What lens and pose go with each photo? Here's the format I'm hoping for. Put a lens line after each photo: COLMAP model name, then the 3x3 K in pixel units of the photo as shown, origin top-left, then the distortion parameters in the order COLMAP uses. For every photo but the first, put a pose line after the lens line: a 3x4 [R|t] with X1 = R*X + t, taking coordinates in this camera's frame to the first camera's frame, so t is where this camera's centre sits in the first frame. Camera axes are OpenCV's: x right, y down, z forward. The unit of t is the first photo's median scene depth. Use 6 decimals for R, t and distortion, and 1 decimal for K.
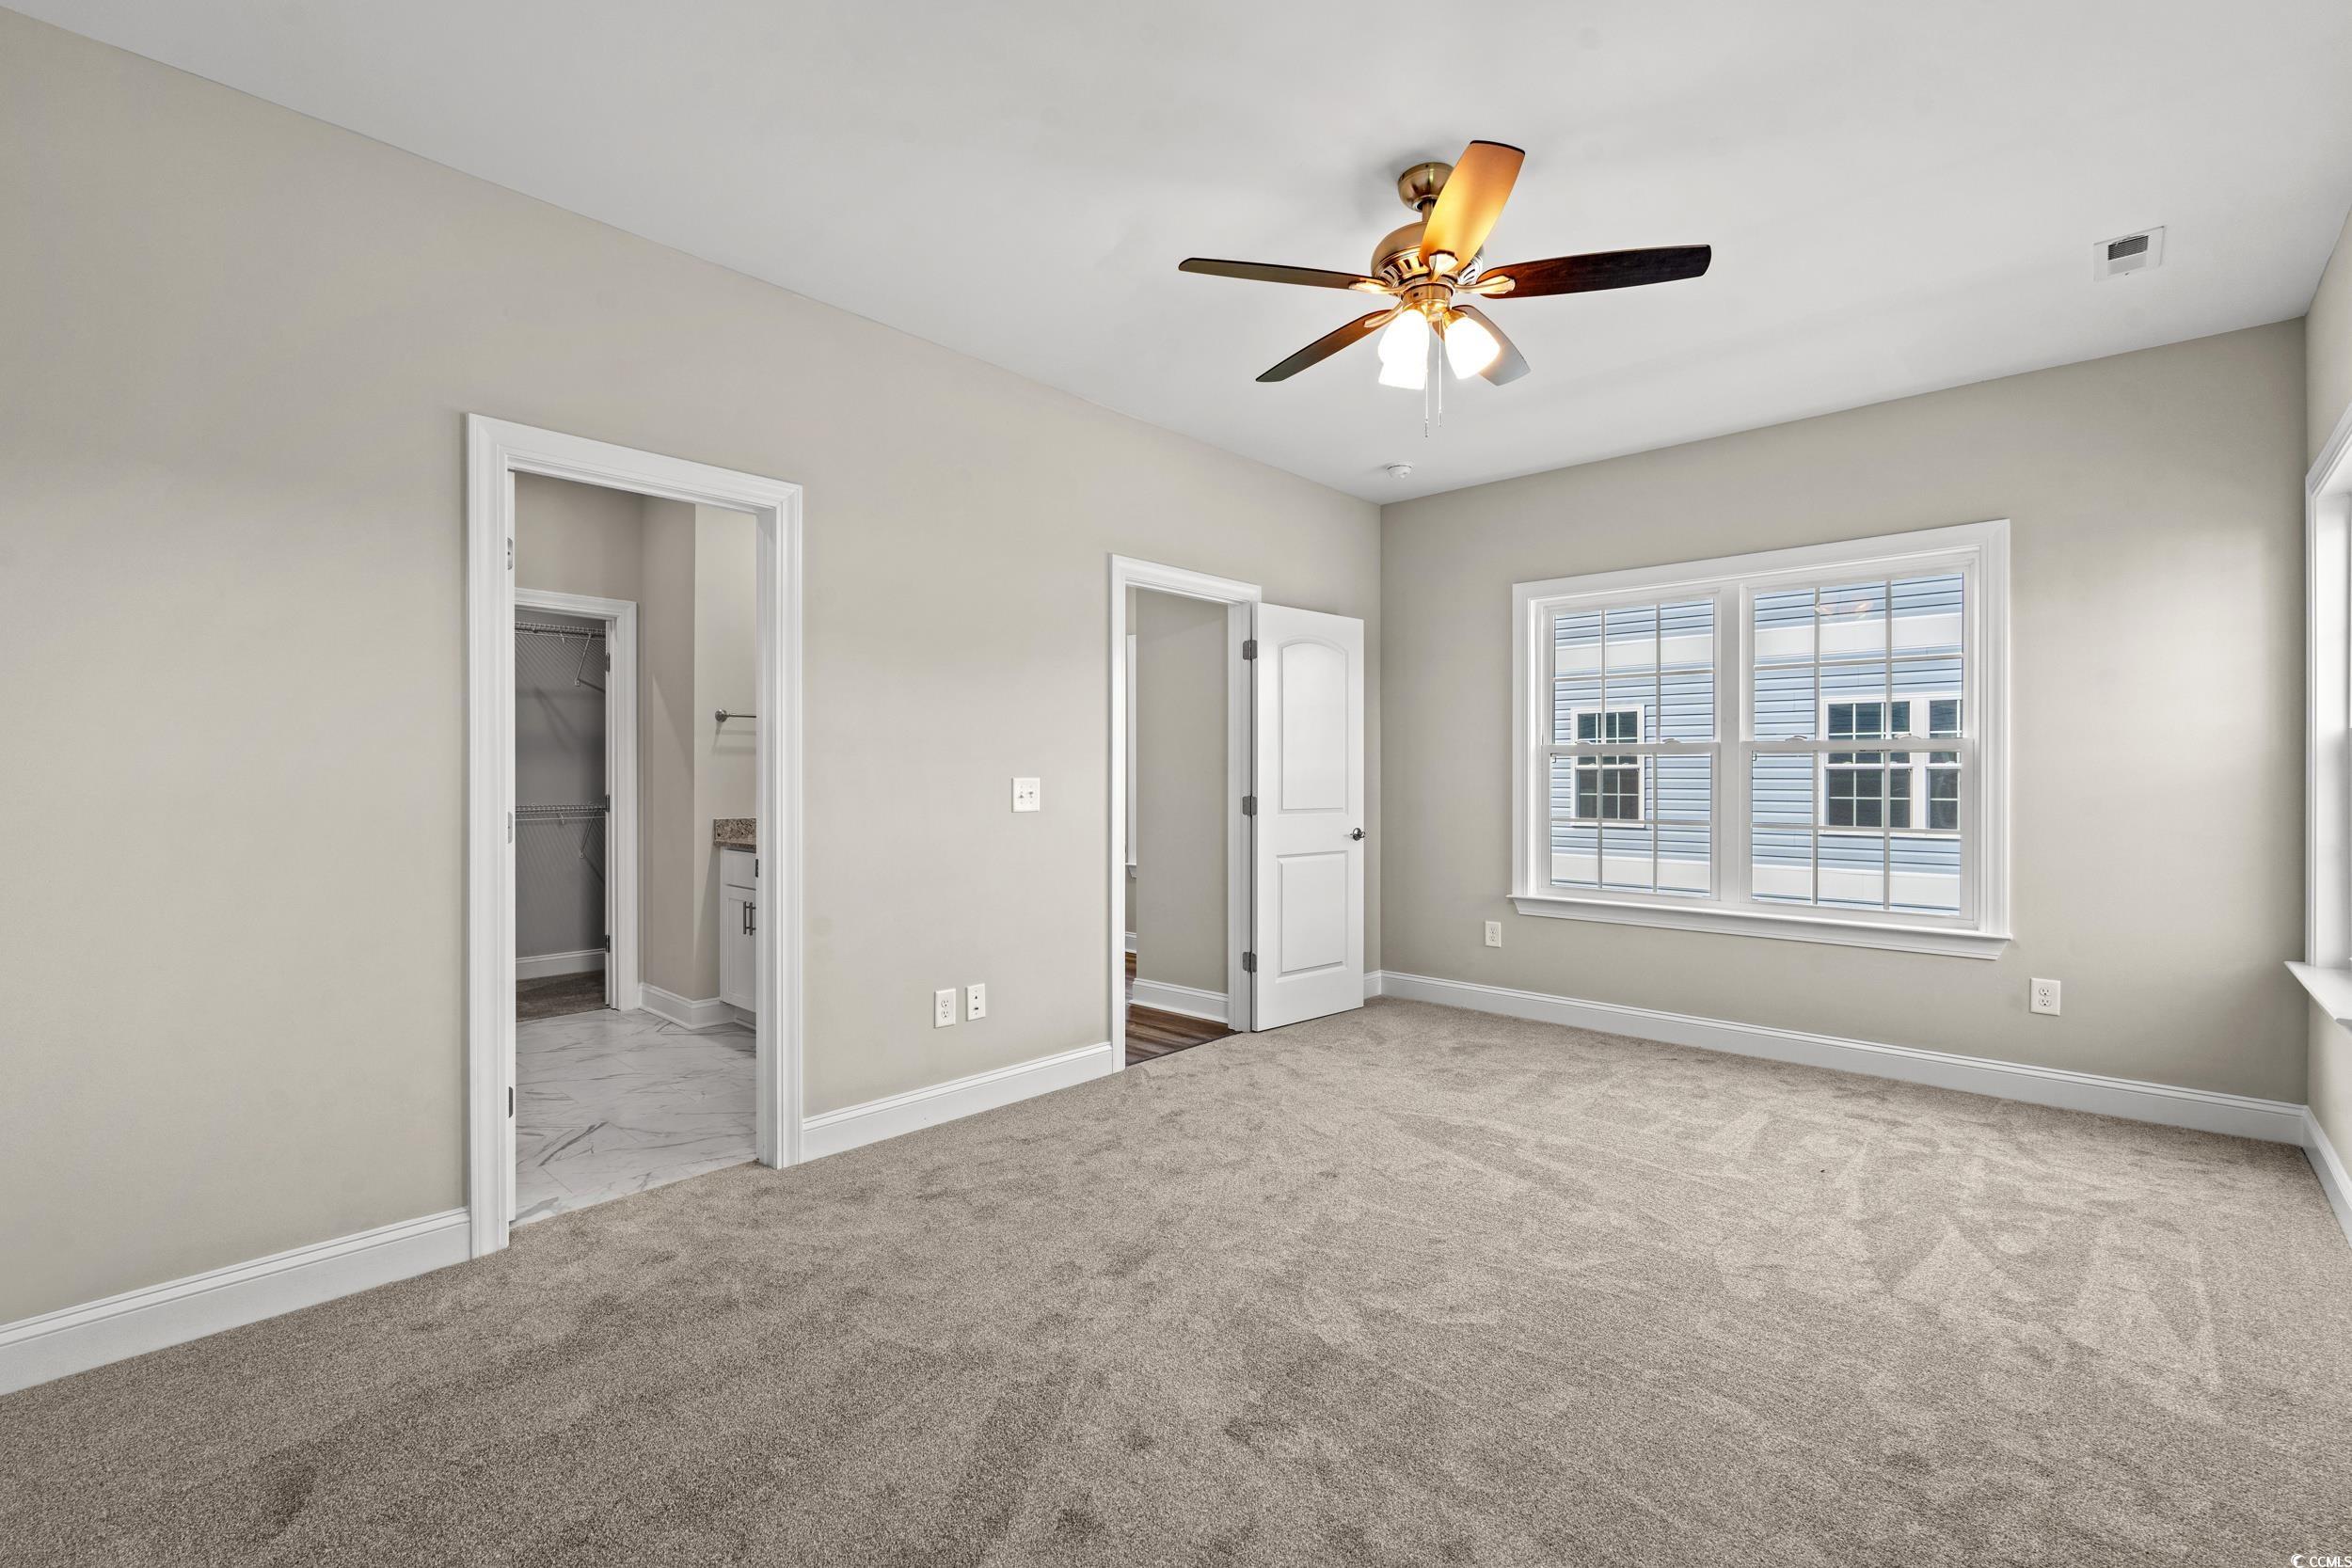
lens RADIAL K [[1026.0, 0, 1198.5], [0, 1026.0, 778.3], [0, 0, 1]] dist [-0.002239, 0.000014]
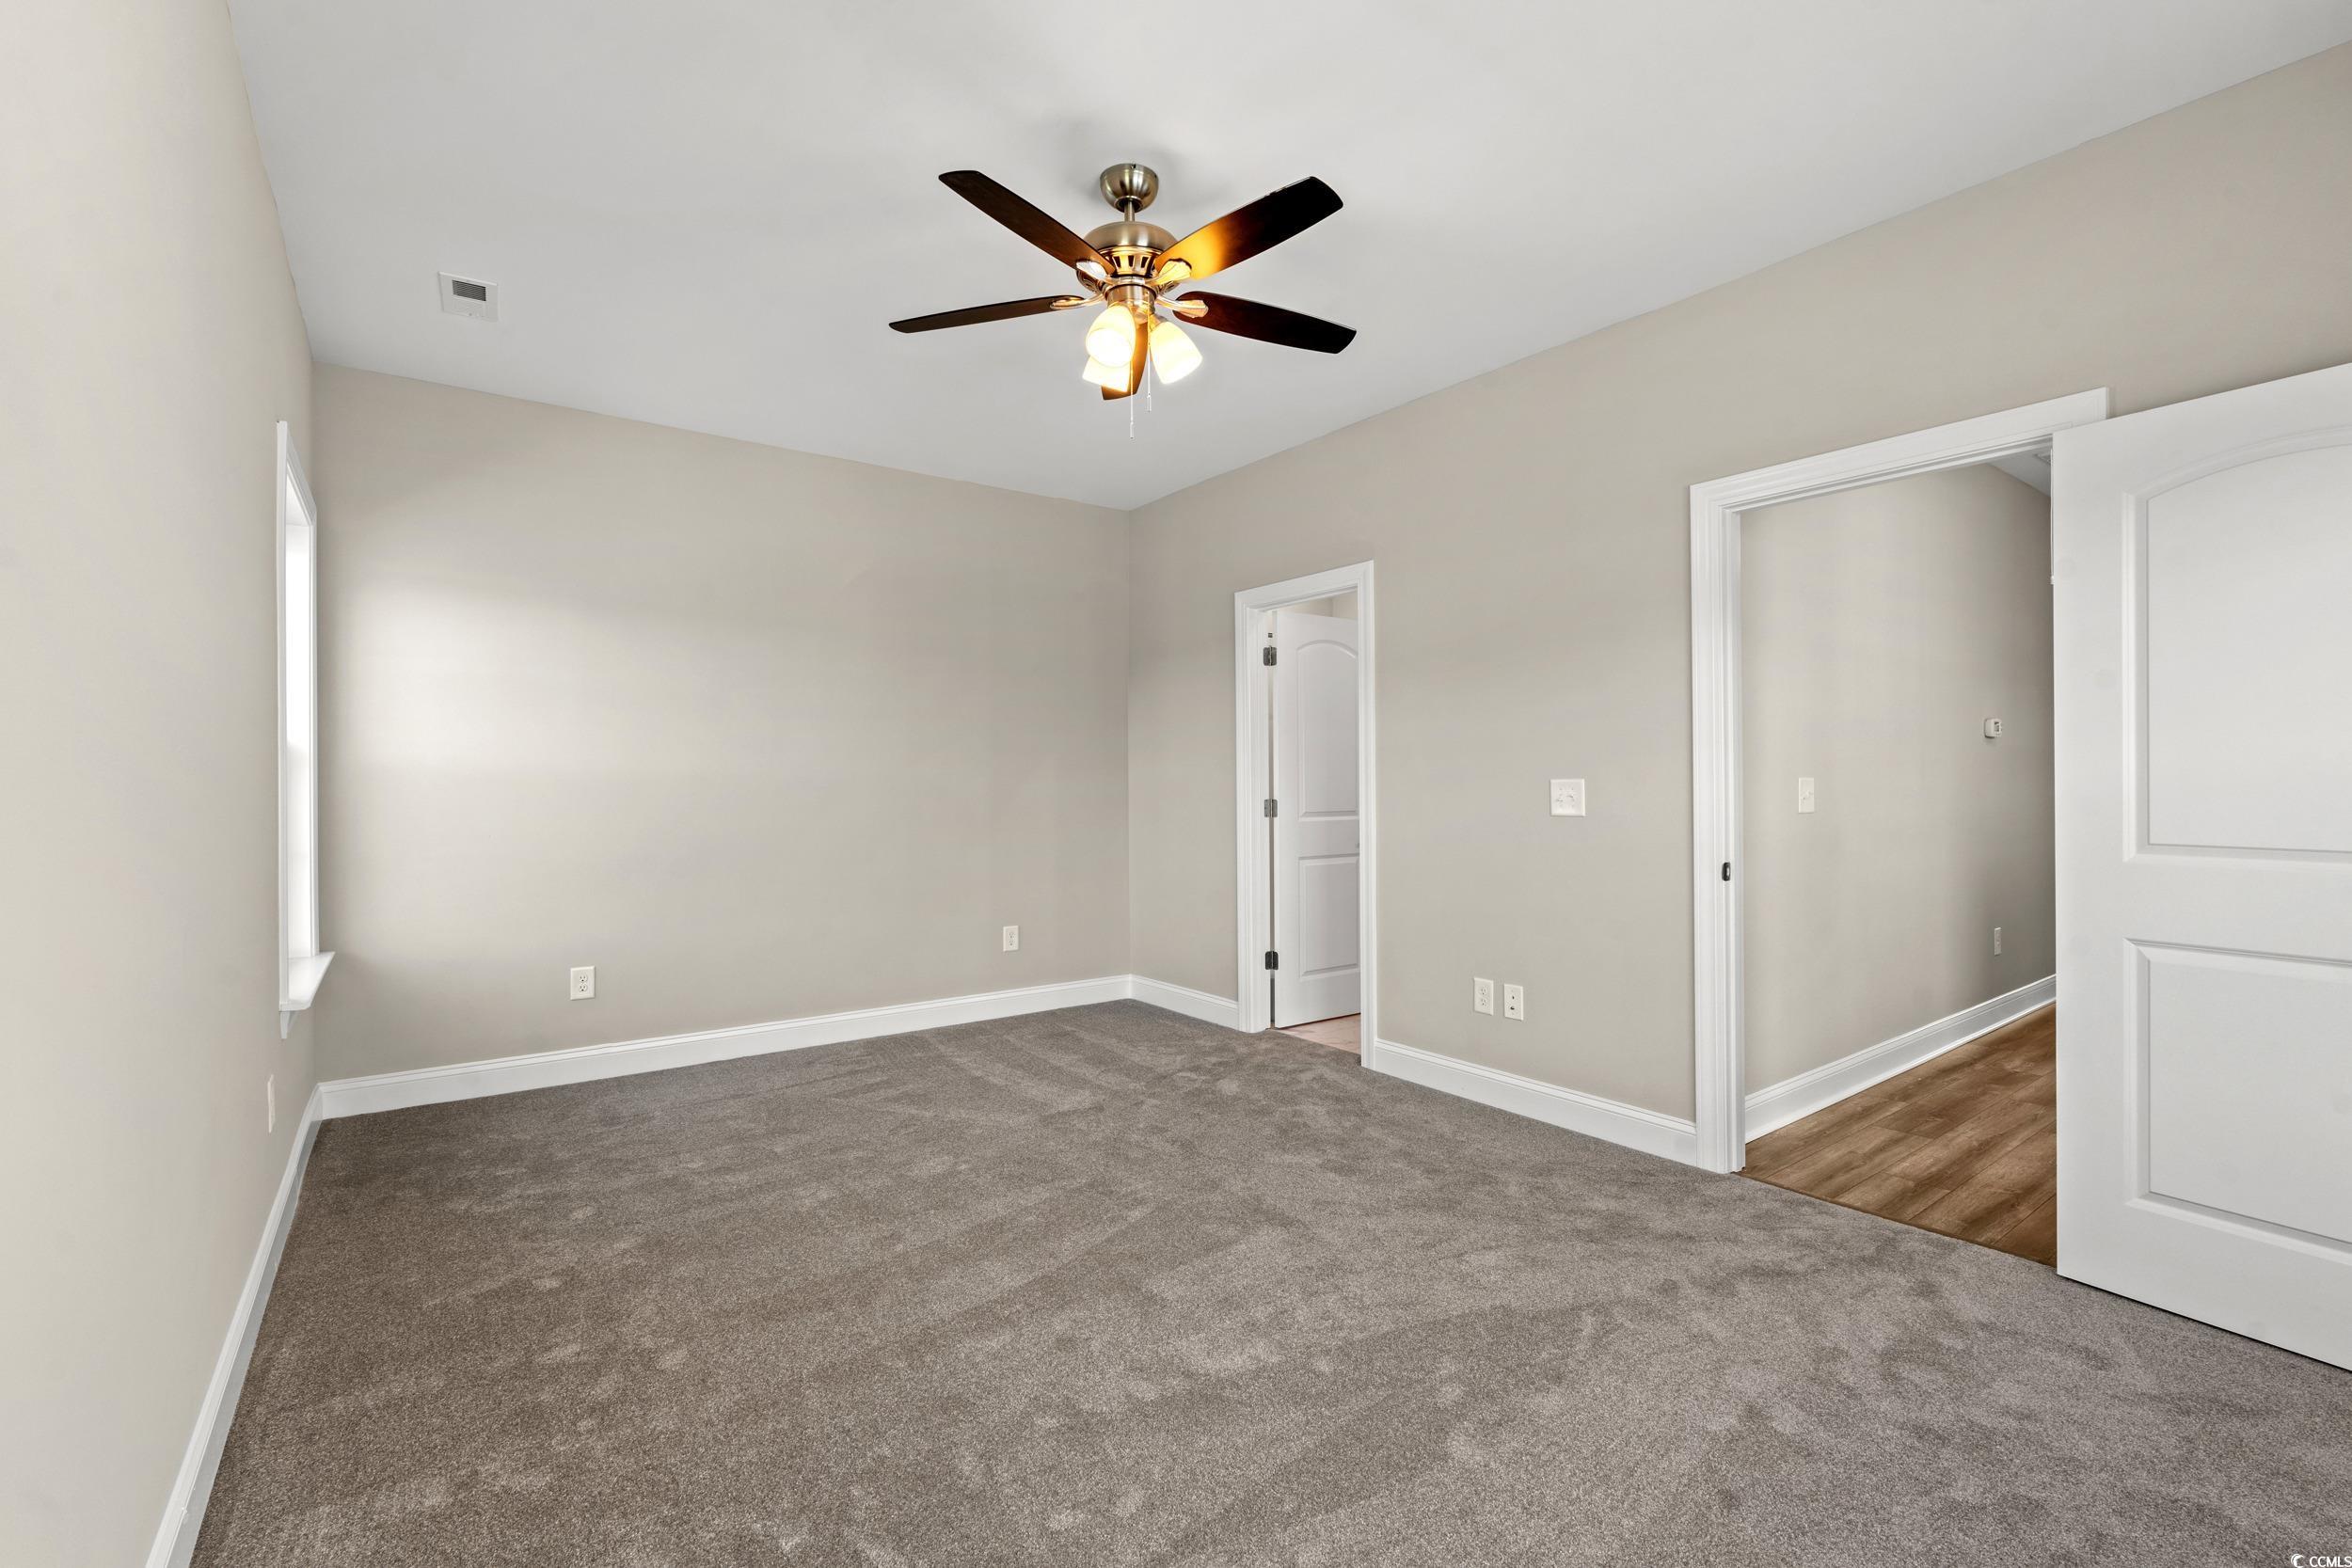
lens RADIAL K [[1026.0, 0, 1180.9], [0, 1026.0, 781.3], [0, 0, 1]] dist [-0.002239, 0.000014]
pose [[-0.195936, 0.001997, -0.980615, 0.830313], [0.007344, 0.999973, 0.000569, -0.001911], [0.980589, -0.007090, -0.195945, 0.873944]]
